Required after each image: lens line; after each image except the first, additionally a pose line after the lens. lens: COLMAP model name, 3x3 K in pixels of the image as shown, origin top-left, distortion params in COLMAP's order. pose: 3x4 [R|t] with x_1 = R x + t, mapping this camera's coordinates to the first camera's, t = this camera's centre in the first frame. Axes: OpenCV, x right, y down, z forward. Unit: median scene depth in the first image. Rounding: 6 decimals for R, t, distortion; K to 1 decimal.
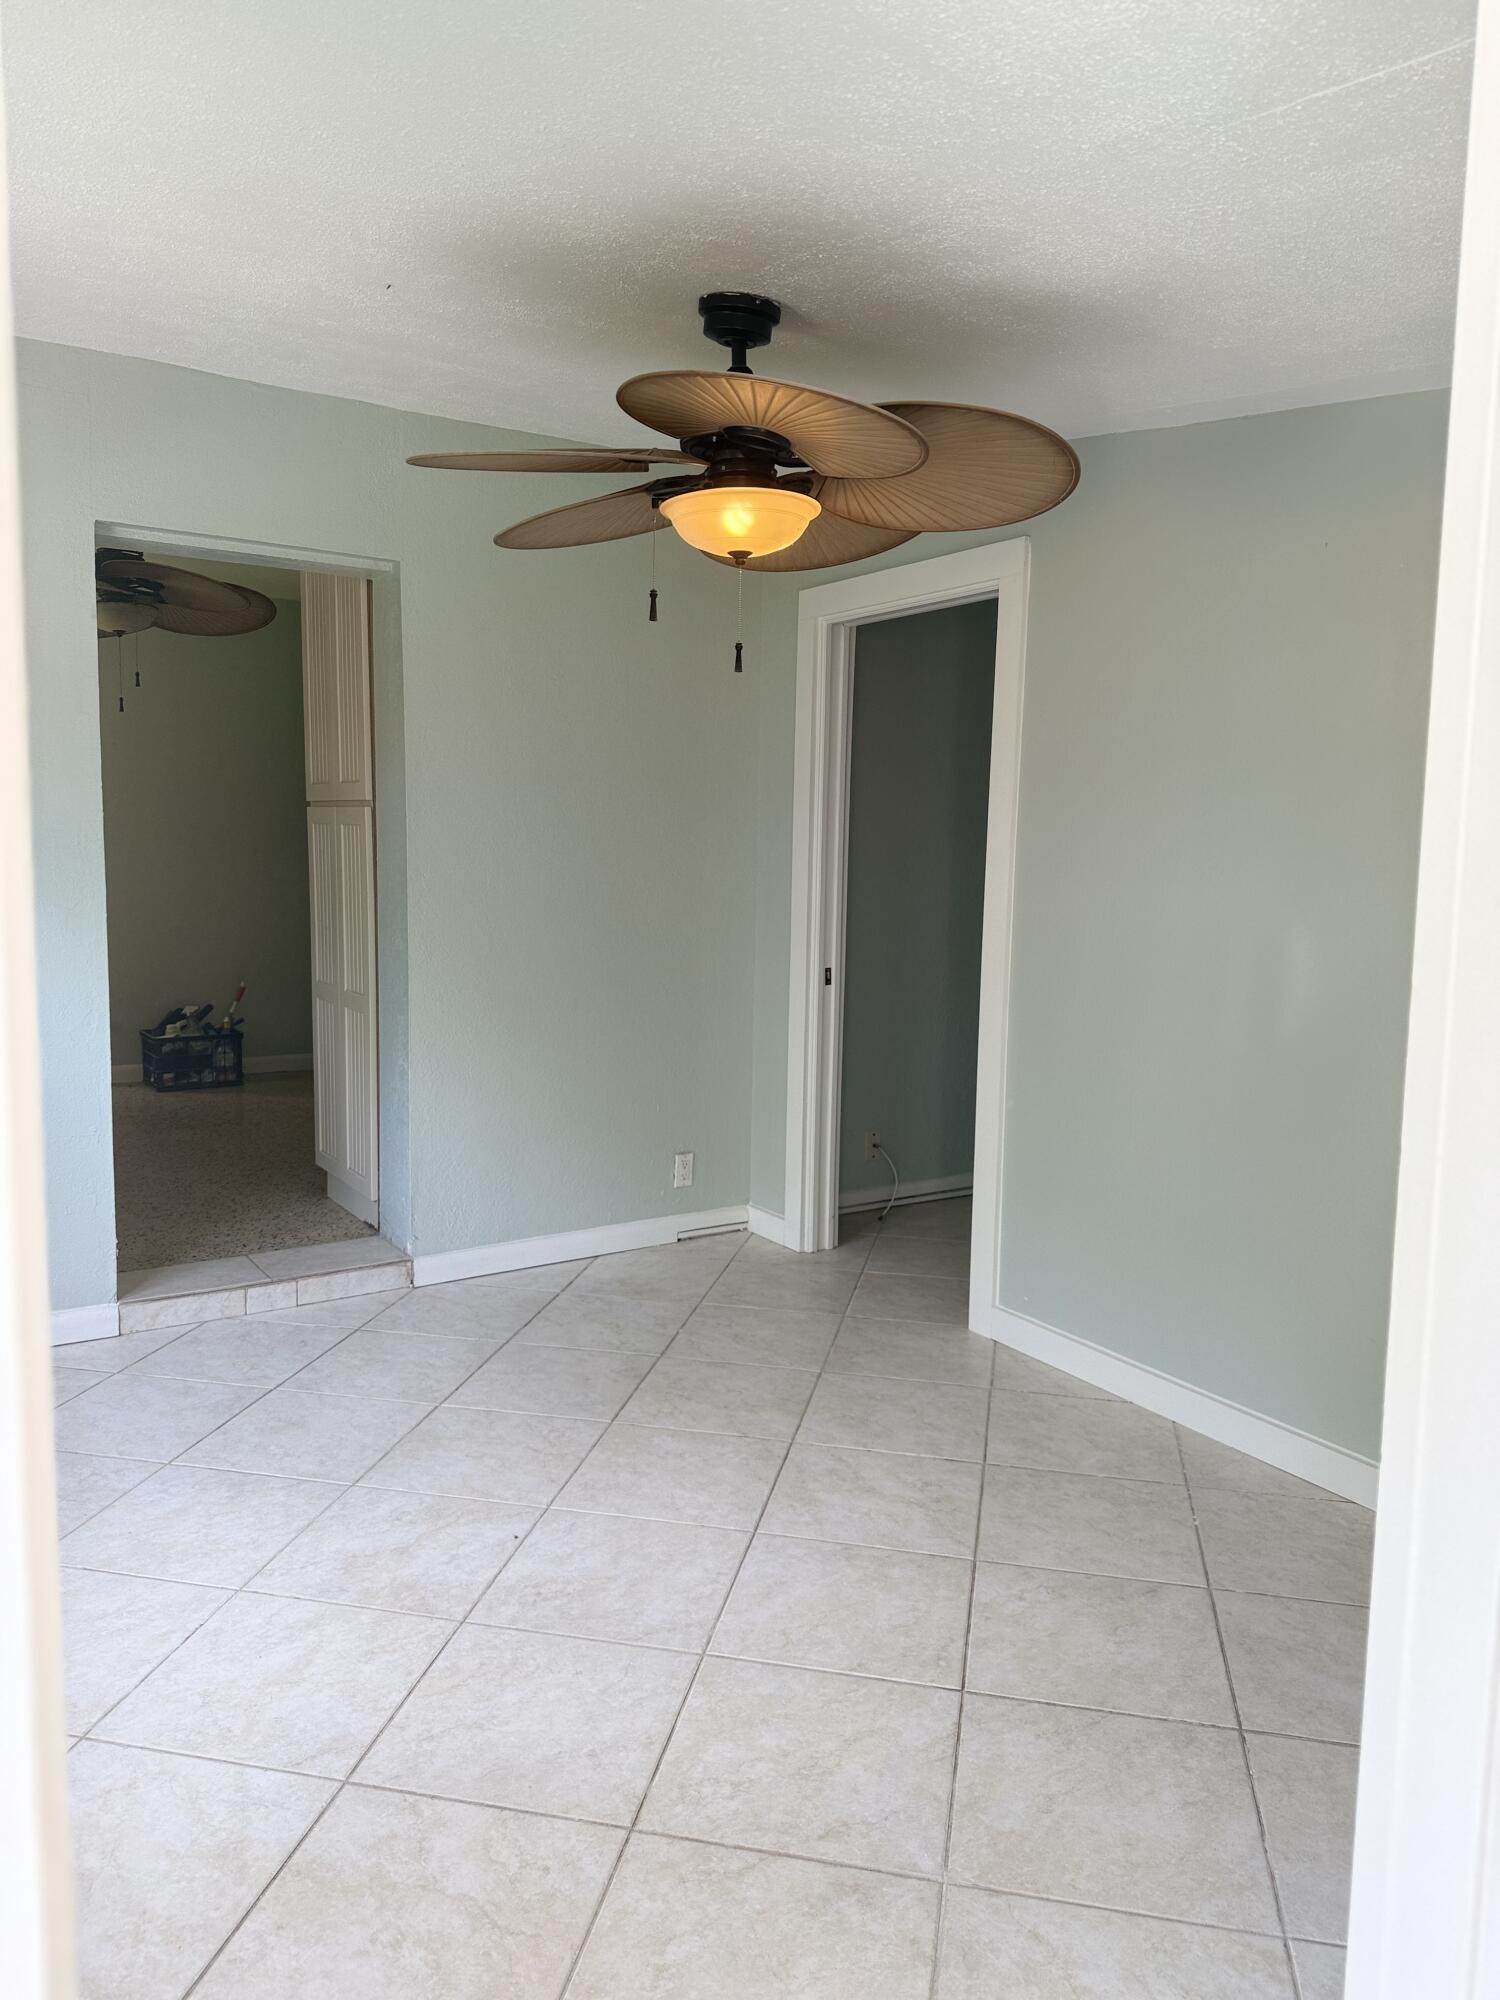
lens RADIAL K [[1416.6, 0, 755.3], [0, 1416.6, 991.0], [0, 0, 1]] dist [0.022619, -0.021893]
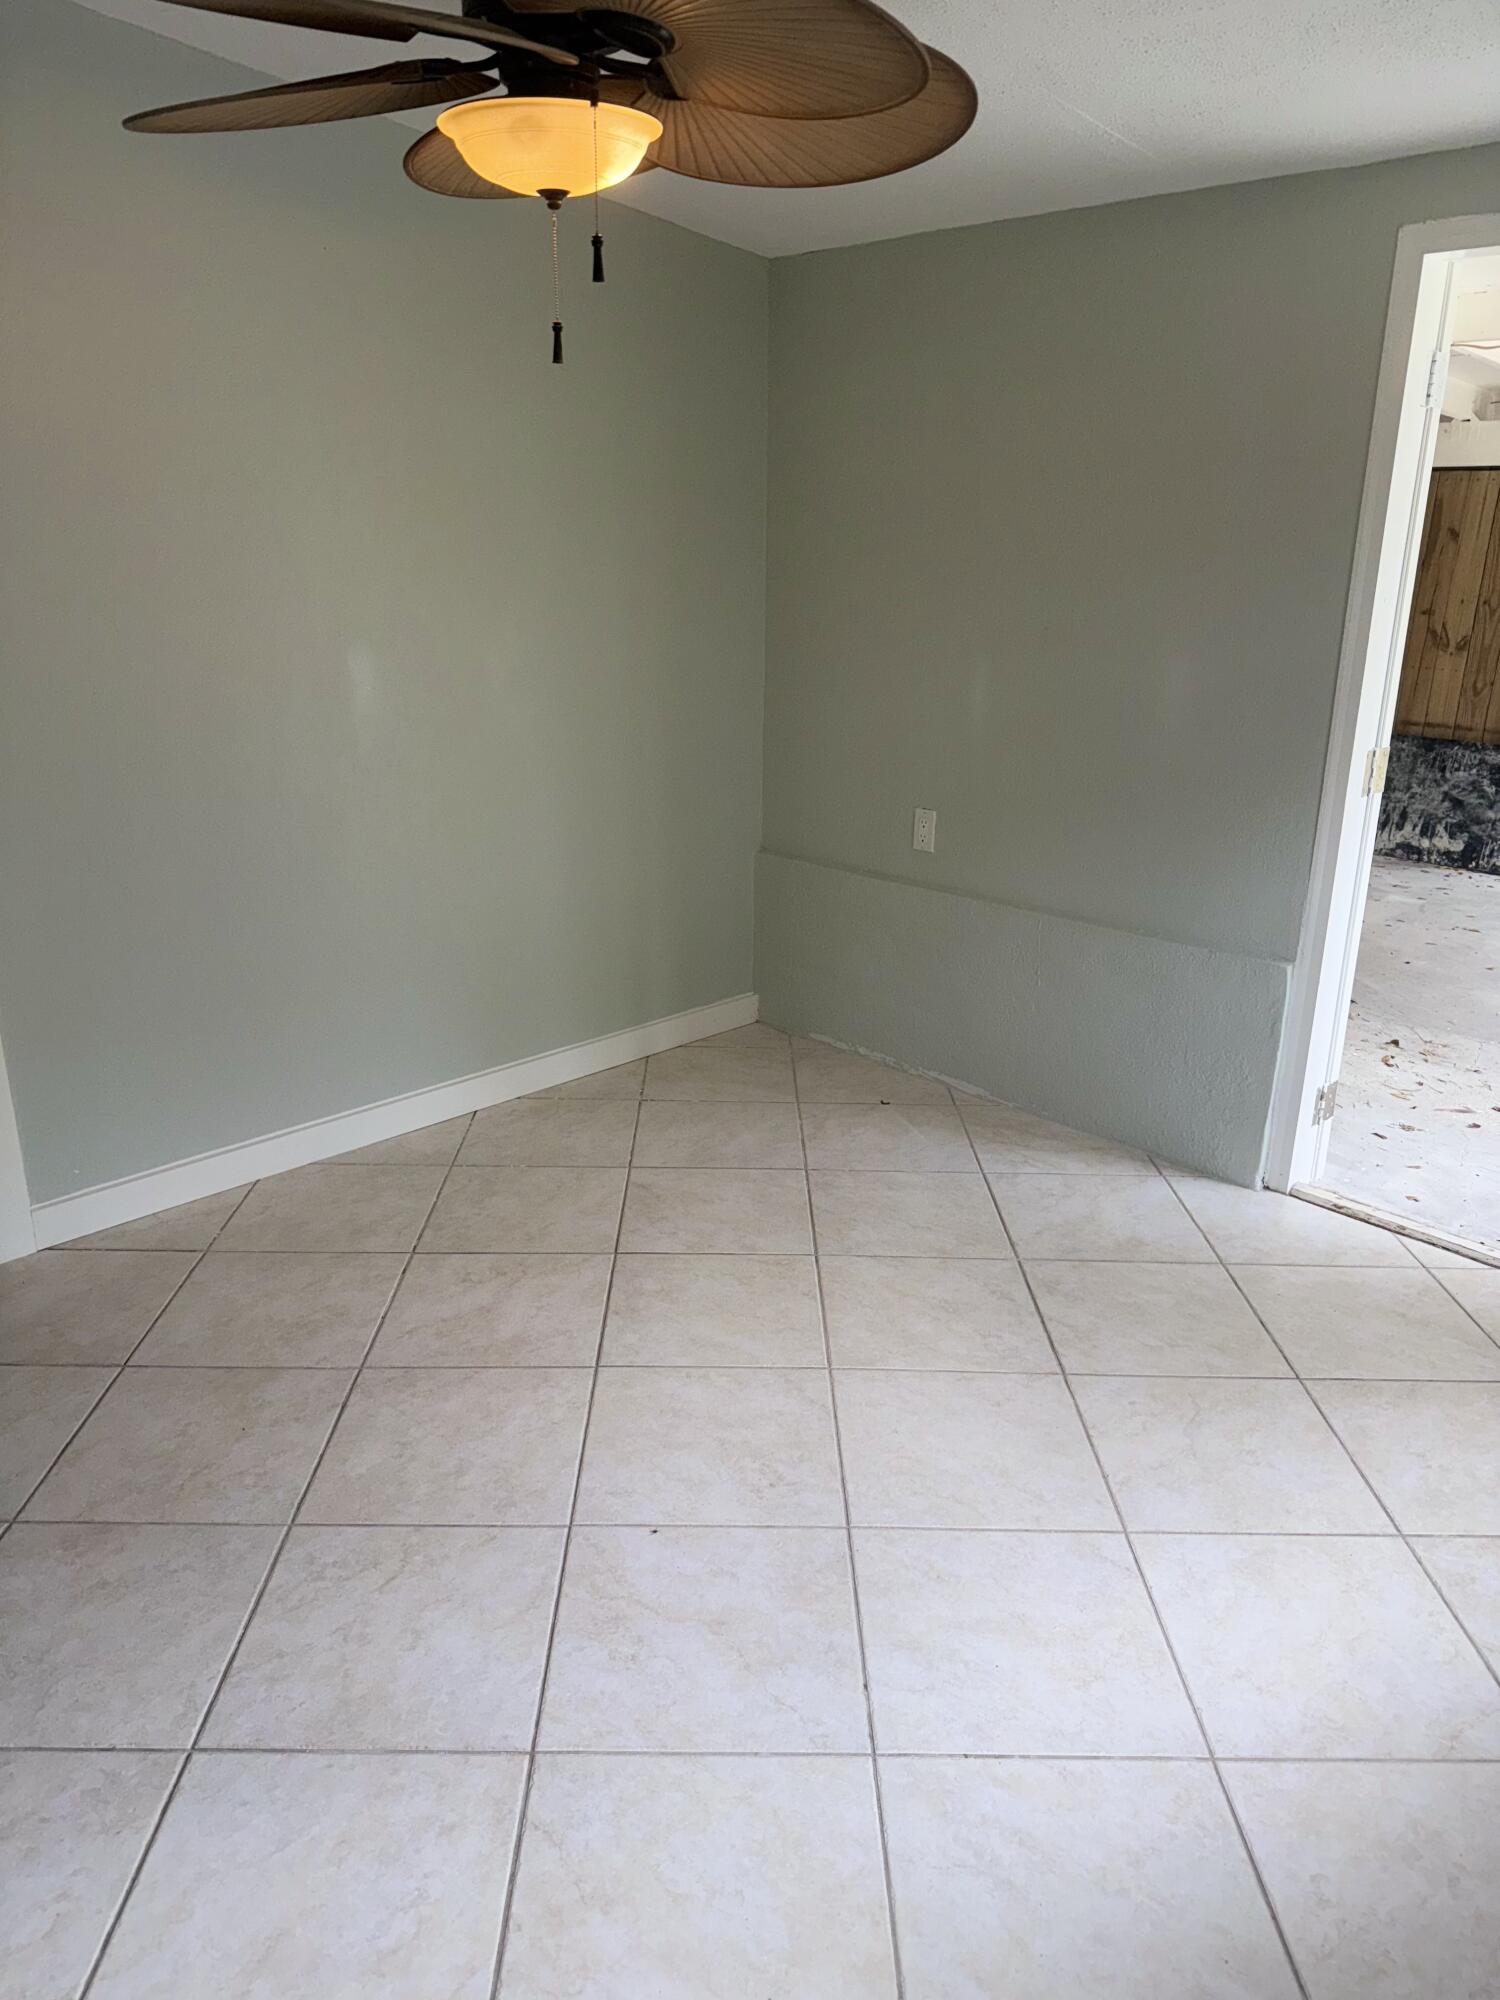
lens RADIAL K [[1416.6, 0, 729.8], [0, 1416.6, 1010.1], [0, 0, 1]] dist [0.022619, -0.021893]
pose [[-0.190630, -0.338594, 0.921420, -0.771236], [0.103673, 0.926439, 0.361887, -0.156810], [-0.976172, 0.164513, -0.141504, 0.983586]]
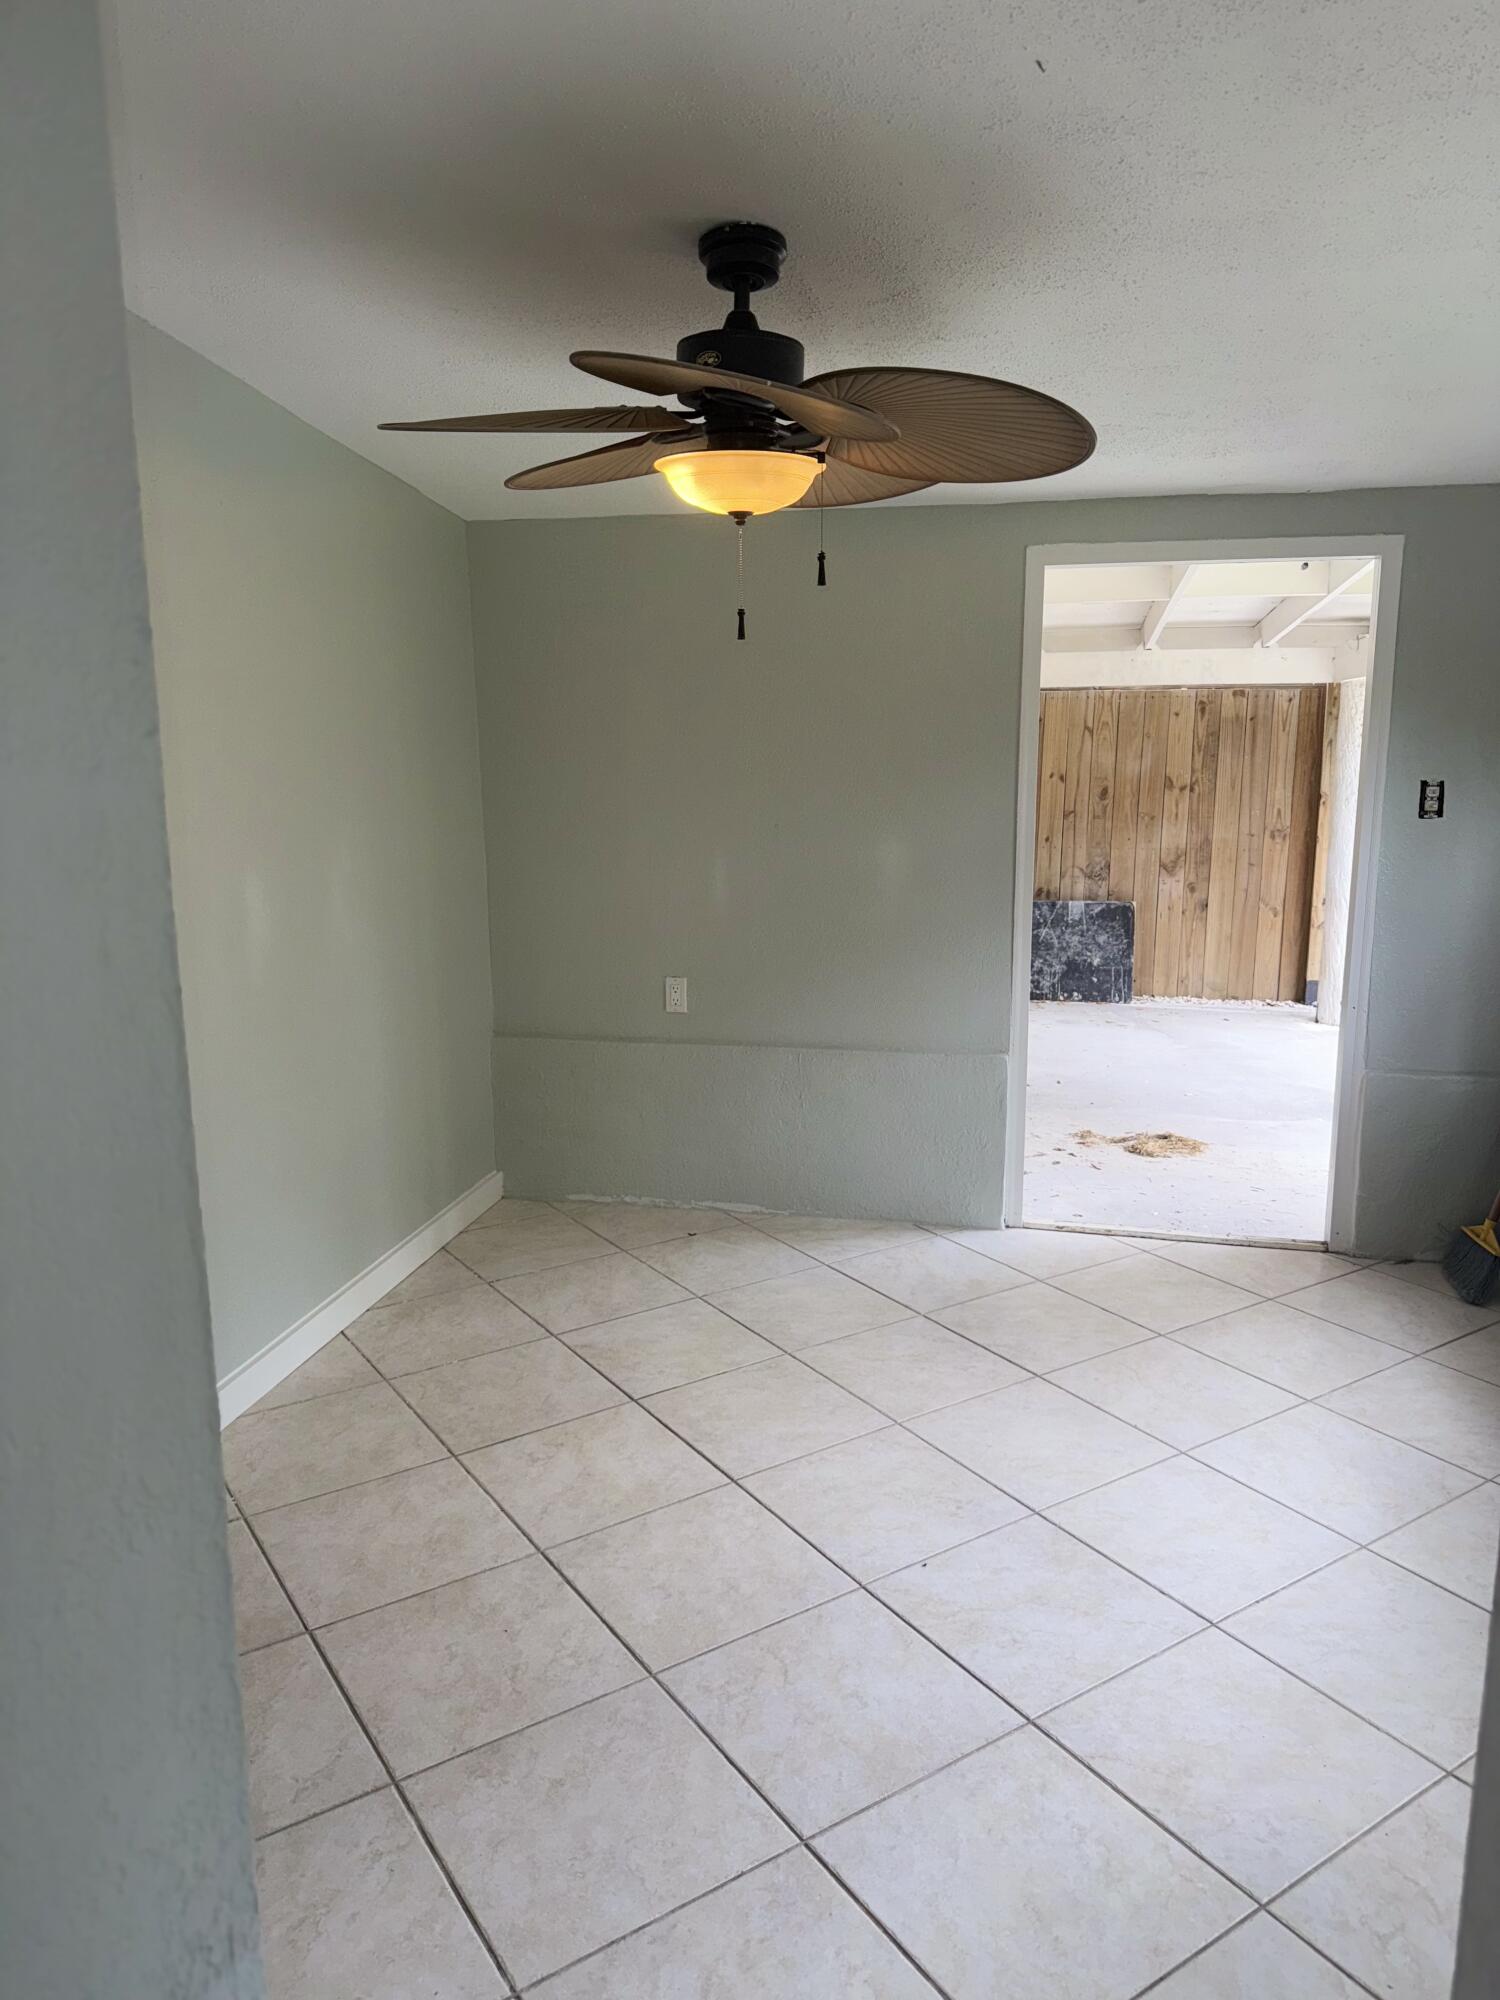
lens RADIAL K [[1416.6, 0, 758.0], [0, 1416.6, 1011.6], [0, 0, 1]] dist [0.022619, -0.021893]
pose [[-0.703578, -0.159177, 0.692562, -0.660751], [0.075382, 0.952373, 0.295472, -0.245293], [-0.706609, 0.260094, -0.658069, 1.543686]]
